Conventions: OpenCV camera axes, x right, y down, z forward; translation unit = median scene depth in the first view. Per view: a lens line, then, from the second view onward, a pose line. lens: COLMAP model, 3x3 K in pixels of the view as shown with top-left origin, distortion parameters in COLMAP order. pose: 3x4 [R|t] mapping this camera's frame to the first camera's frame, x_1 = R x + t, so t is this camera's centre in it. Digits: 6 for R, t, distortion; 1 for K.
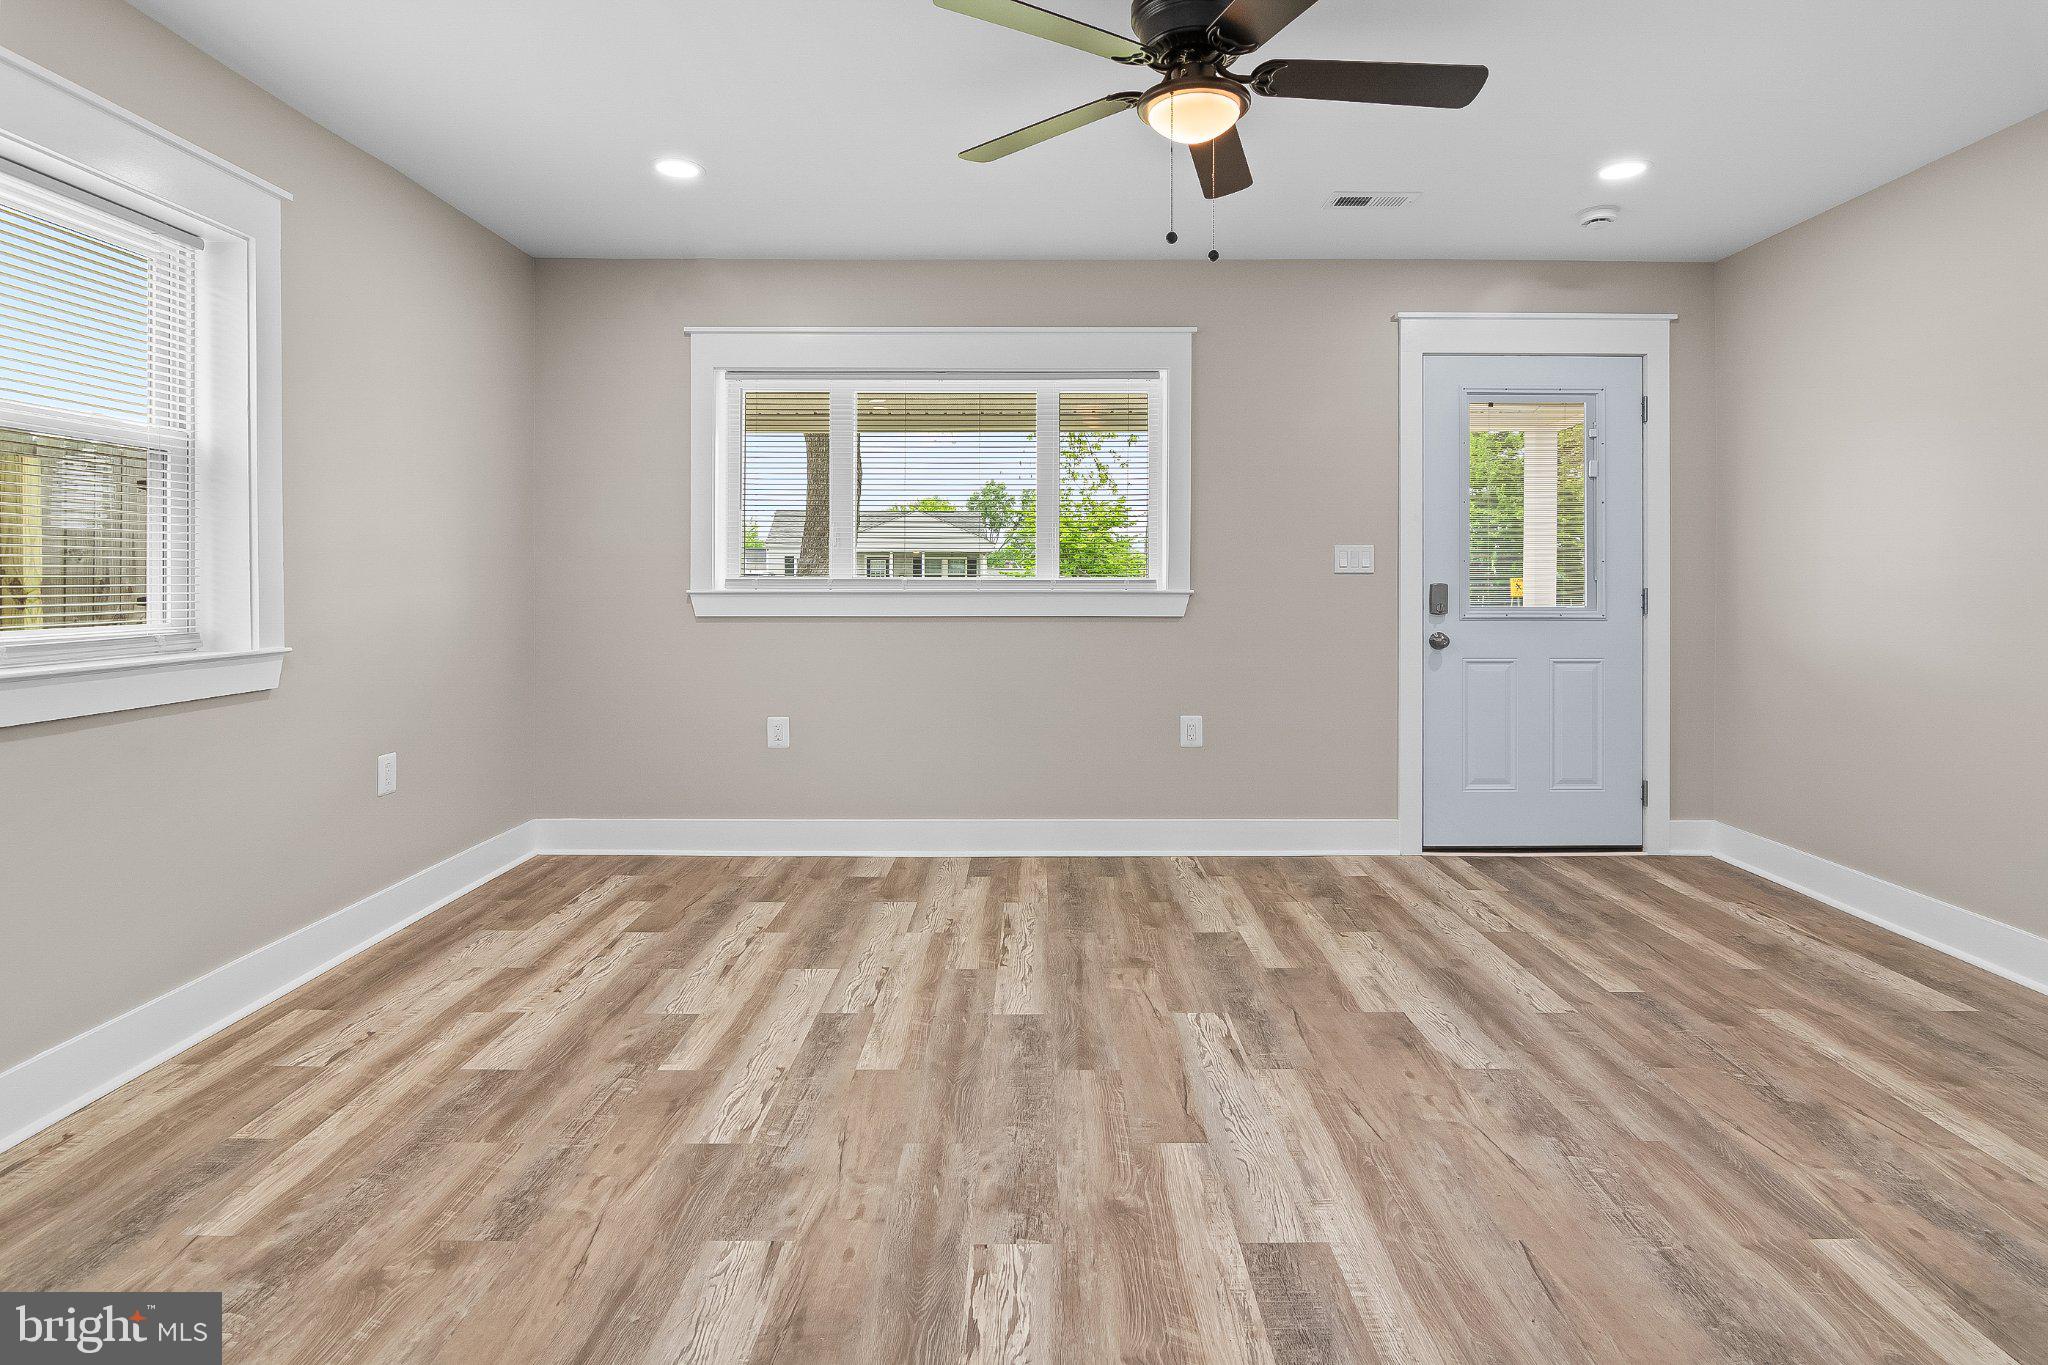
lens RADIAL K [[1009.3, 0, 1025.6], [0, 1009.3, 593.9], [0, 0, 1]] dist [-0.016112, -0.001268]
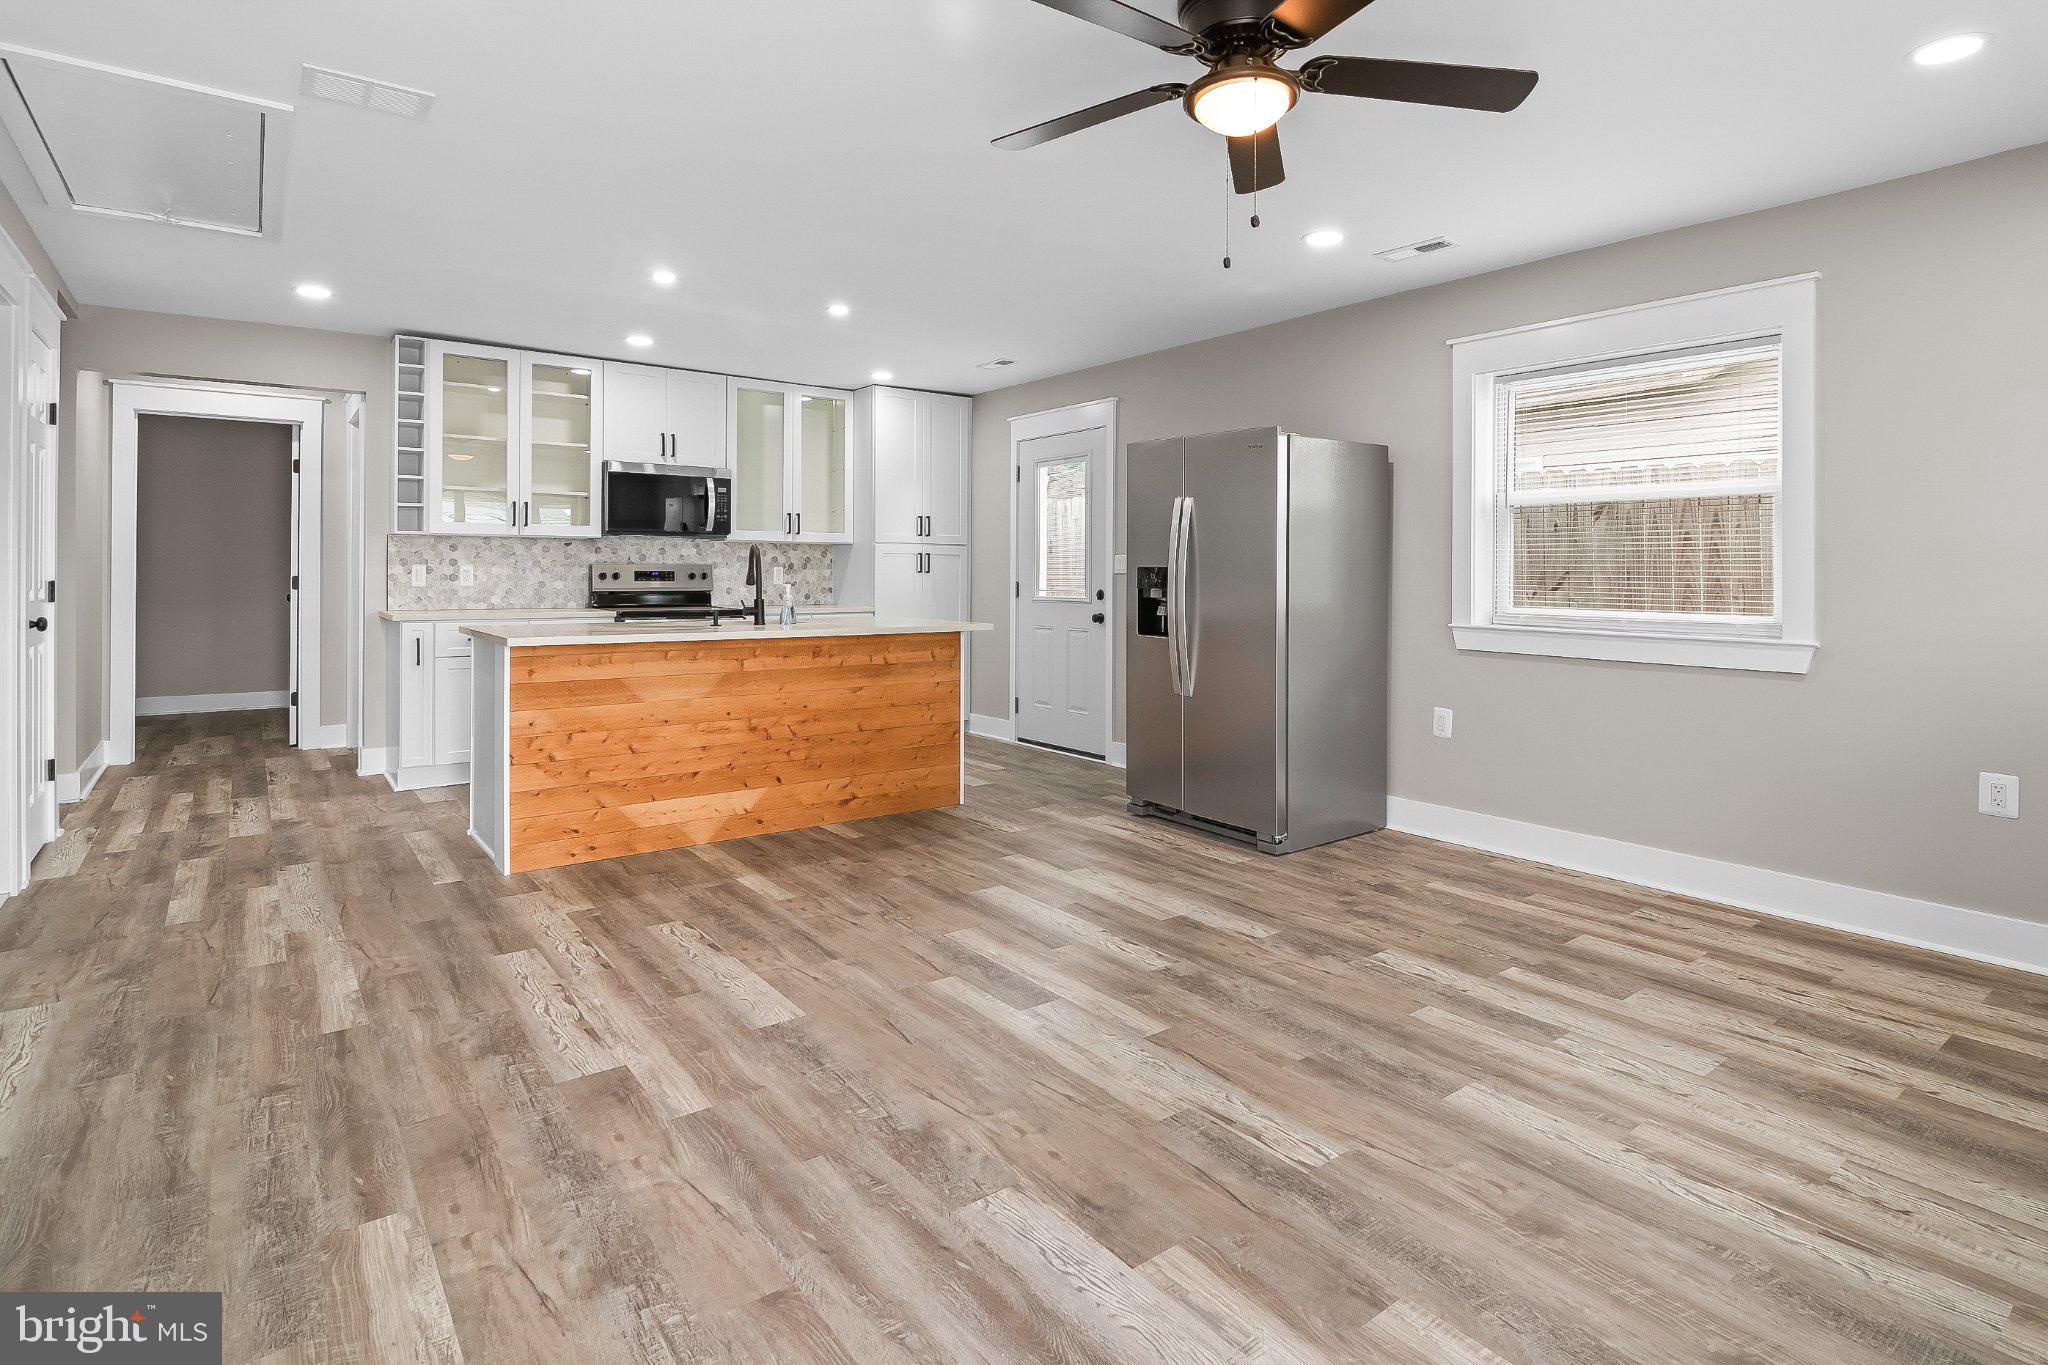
lens RADIAL K [[1021.5, 0, 1038.2], [0, 1021.5, 570.8], [0, 0, 1]] dist [-0.022453, 0.000247]
pose [[-0.778856, -0.006999, -0.627164, 0.808826], [-0.017223, 0.999799, 0.010231, -0.030162], [0.626966, 0.018770, -0.778820, 1.420139]]
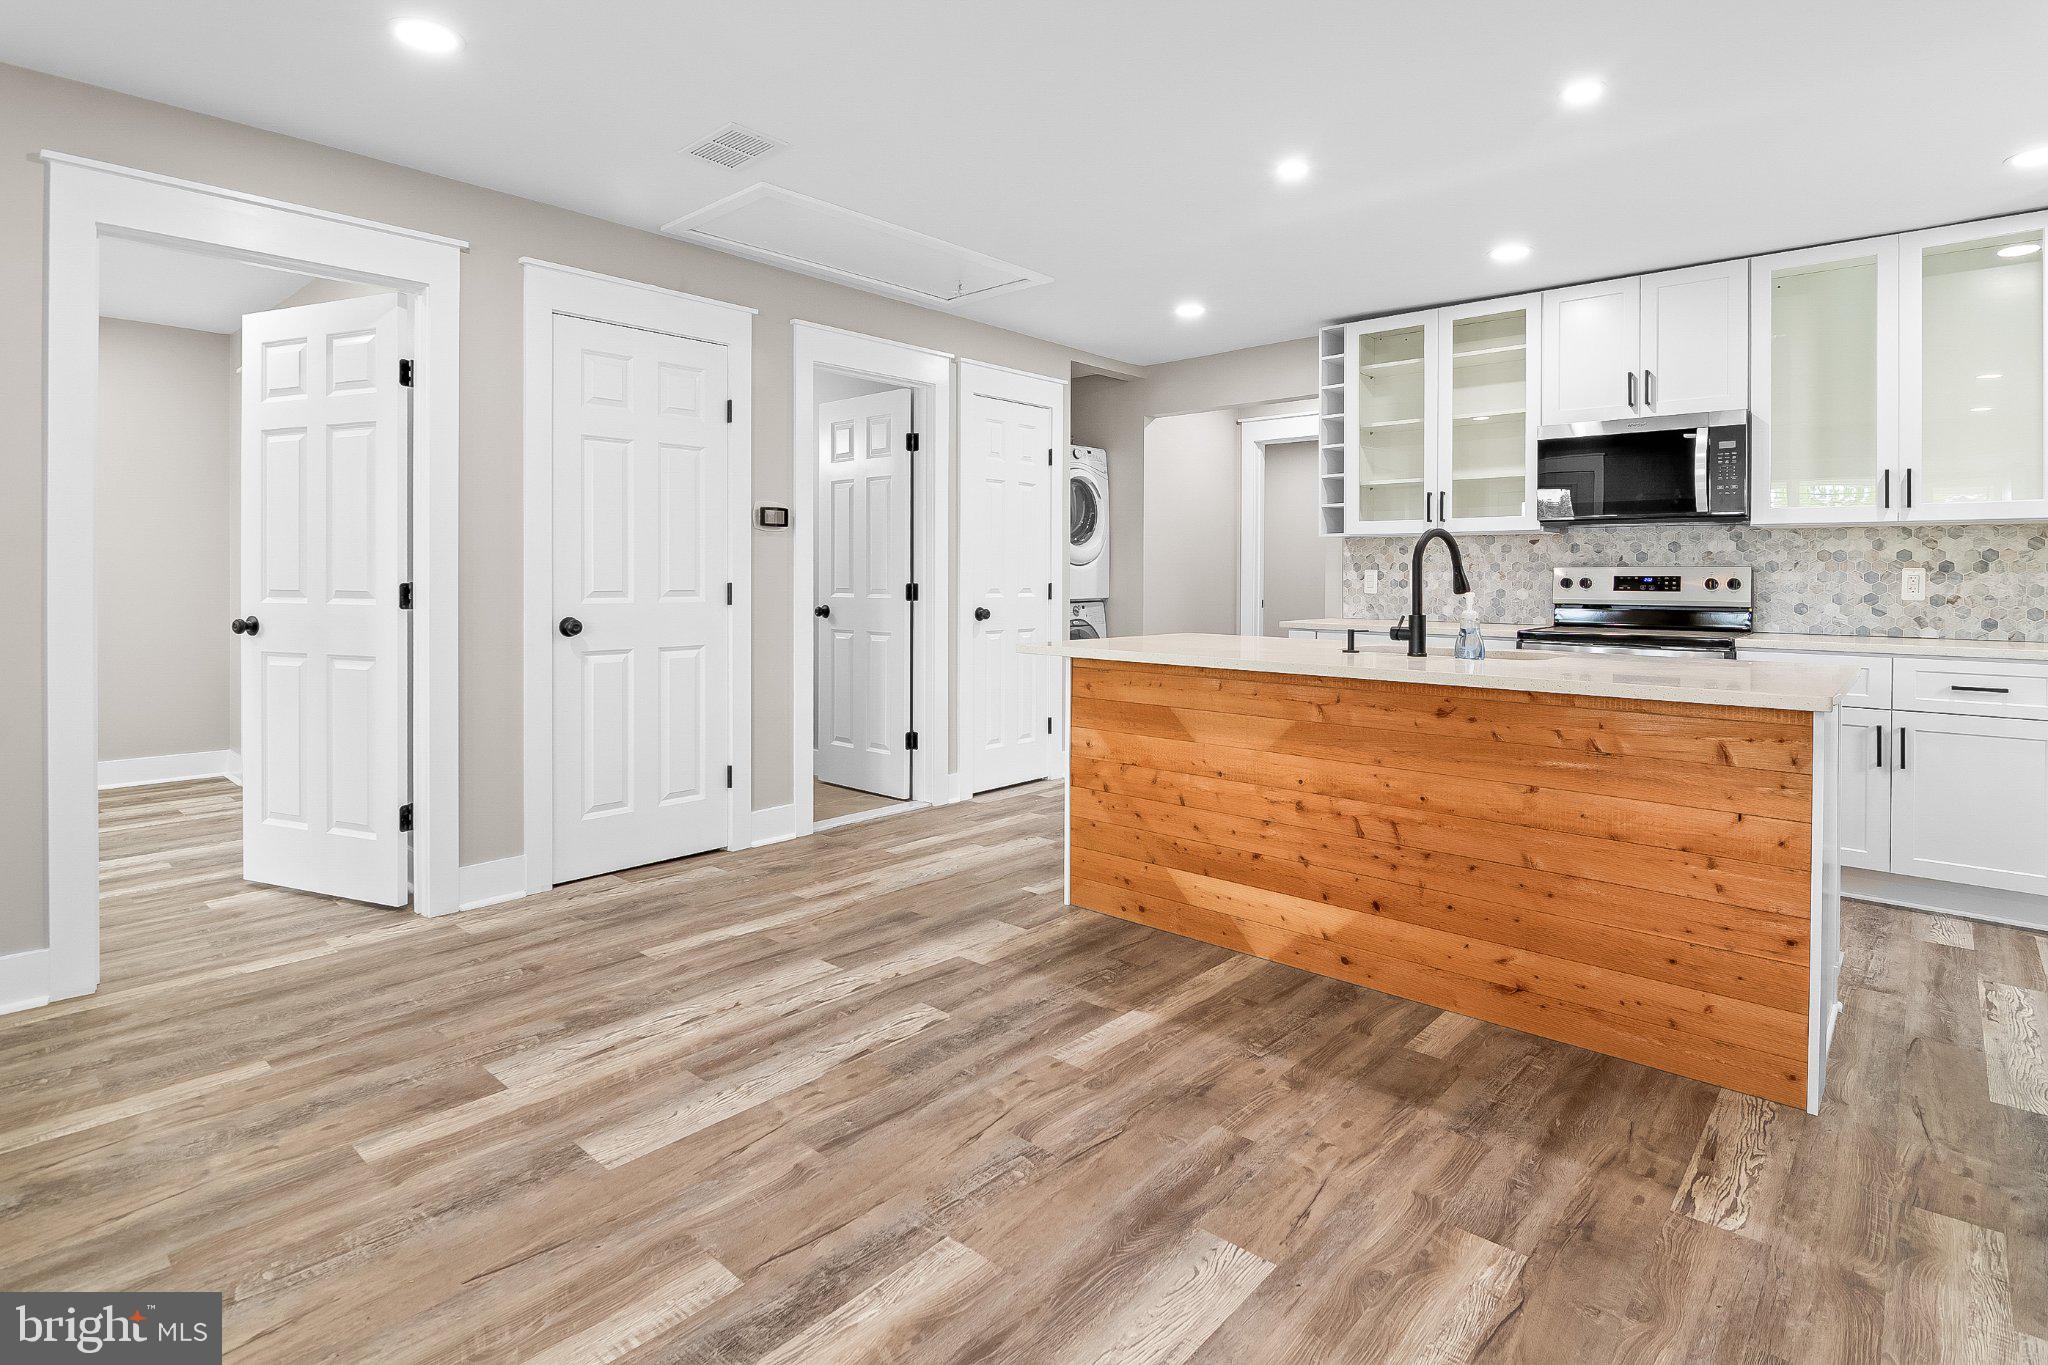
lens RADIAL K [[1029.1, 0, 1038.2], [0, 1029.1, 580.7], [0, 0, 1]] dist [-0.005420, -0.002758]
pose [[-0.760279, -0.008388, 0.649542, -0.335602], [0.003701, 0.999844, 0.017243, -0.013993], [-0.649586, 0.015513, -0.760130, 0.869203]]
